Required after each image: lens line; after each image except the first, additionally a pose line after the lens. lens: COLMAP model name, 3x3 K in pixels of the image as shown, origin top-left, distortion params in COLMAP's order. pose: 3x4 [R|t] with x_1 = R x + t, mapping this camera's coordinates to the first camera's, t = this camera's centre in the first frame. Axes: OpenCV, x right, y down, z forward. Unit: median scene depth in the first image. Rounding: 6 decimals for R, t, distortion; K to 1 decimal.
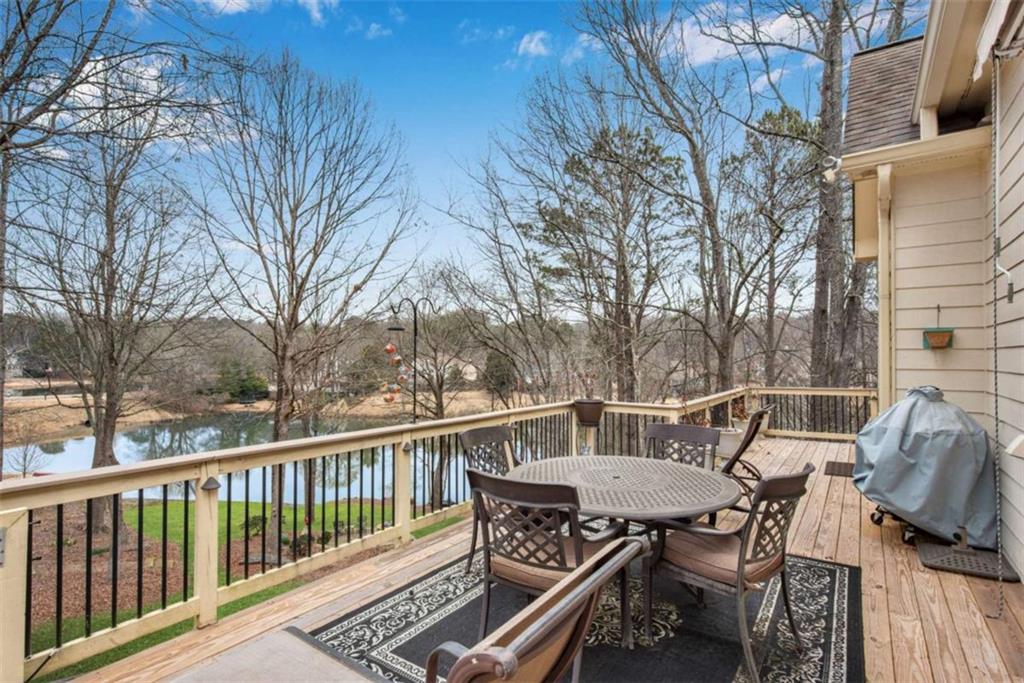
lens RADIAL K [[496.4, 0, 511.6], [0, 496.4, 351.2], [0, 0, 1]] dist [-0.002663, -0.000988]
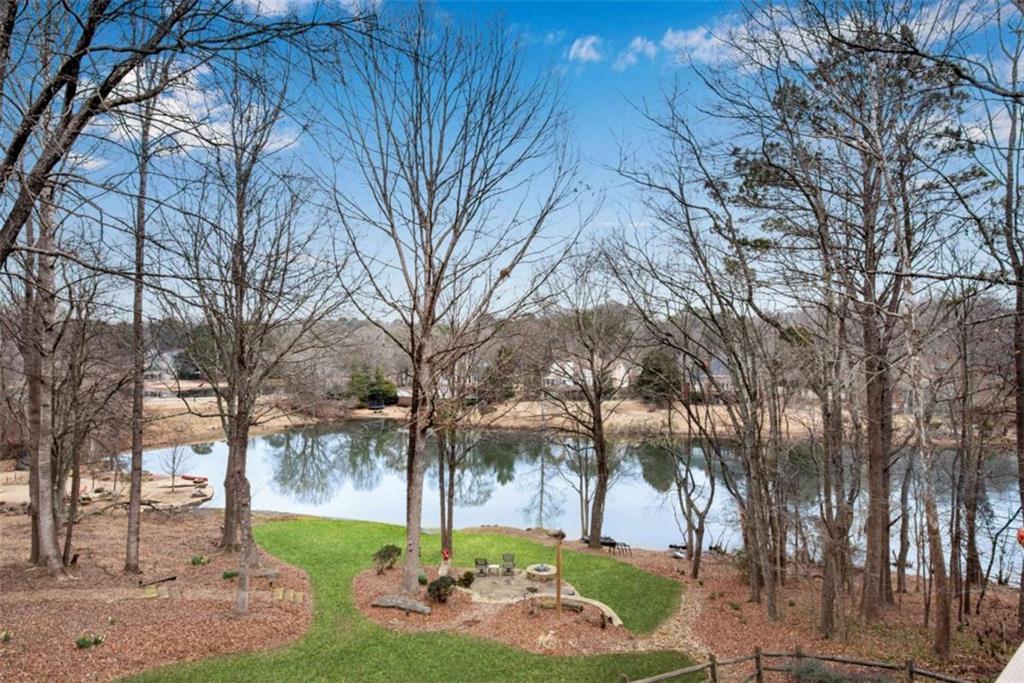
lens RADIAL K [[531.7, 0, 508.3], [0, 531.7, 349.7], [0, 0, 1]] dist [0.001910, -0.000181]
pose [[0.971281, -0.005806, -0.237862, -0.098620], [0.004419, 0.999970, -0.006365, 0.002129], [0.237892, 0.005131, 0.971278, 0.160769]]
